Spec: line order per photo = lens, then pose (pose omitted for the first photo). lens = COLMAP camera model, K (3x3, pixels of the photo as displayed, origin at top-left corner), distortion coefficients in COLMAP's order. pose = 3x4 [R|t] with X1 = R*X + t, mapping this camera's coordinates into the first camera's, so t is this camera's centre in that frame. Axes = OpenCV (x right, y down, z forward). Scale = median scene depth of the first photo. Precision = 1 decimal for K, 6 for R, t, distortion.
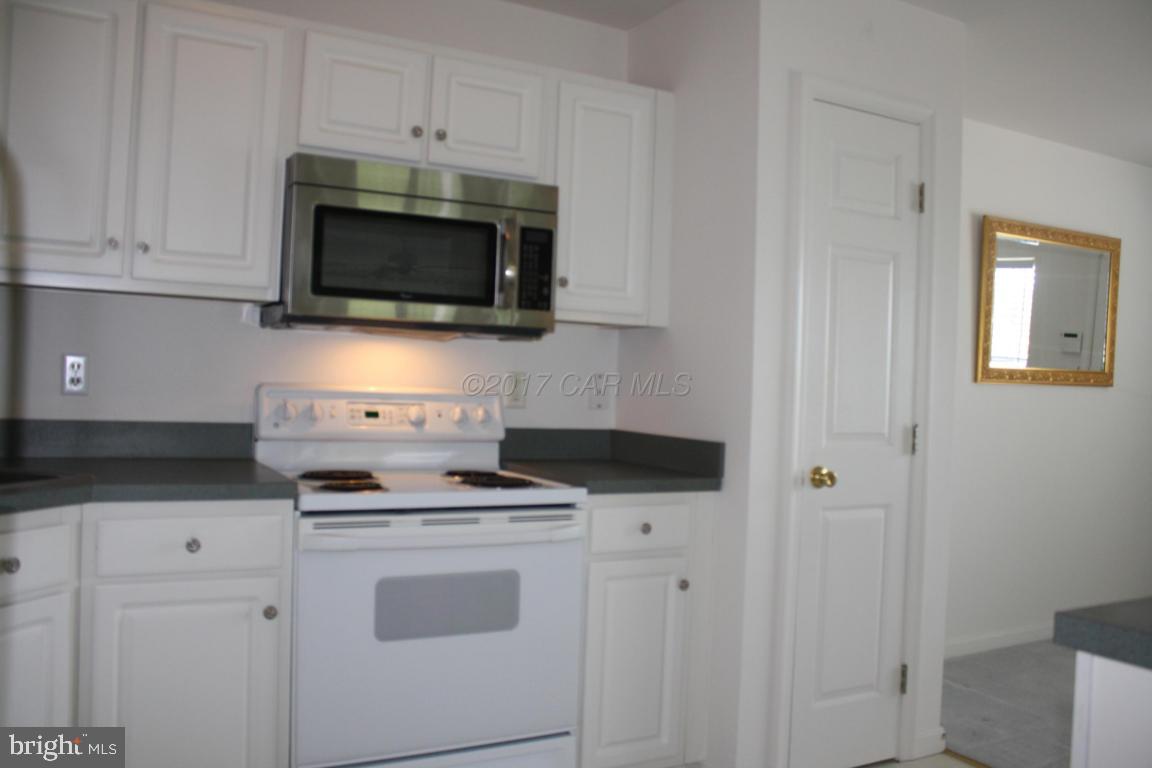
lens RADIAL K [[977.6, 0, 595.0], [0, 977.6, 382.6], [0, 0, 1]] dist [-0.129295, 0.116637]
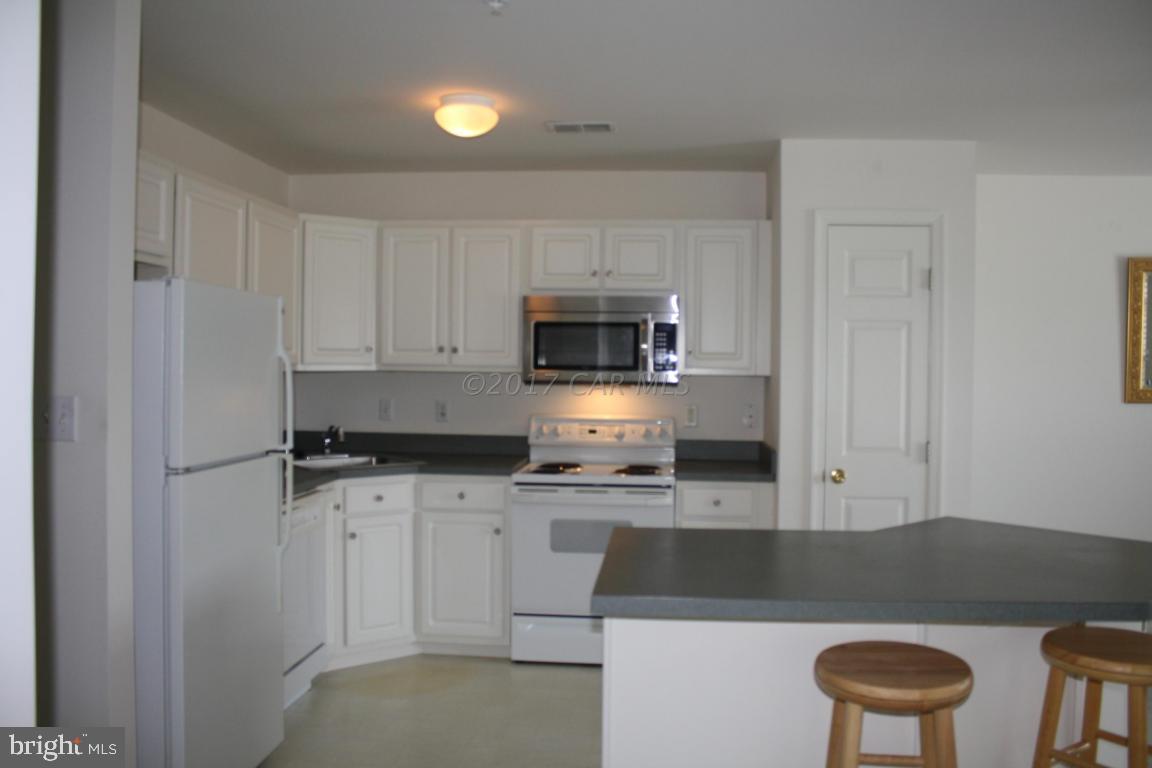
lens RADIAL K [[977.6, 0, 595.0], [0, 977.6, 382.6], [0, 0, 1]] dist [-0.129295, 0.116637]
pose [[0.829486, -0.016451, -0.558285, 0.759339], [0.019854, 0.999803, 0.000037, -0.055265], [0.558174, -0.011115, 0.829649, -0.457641]]
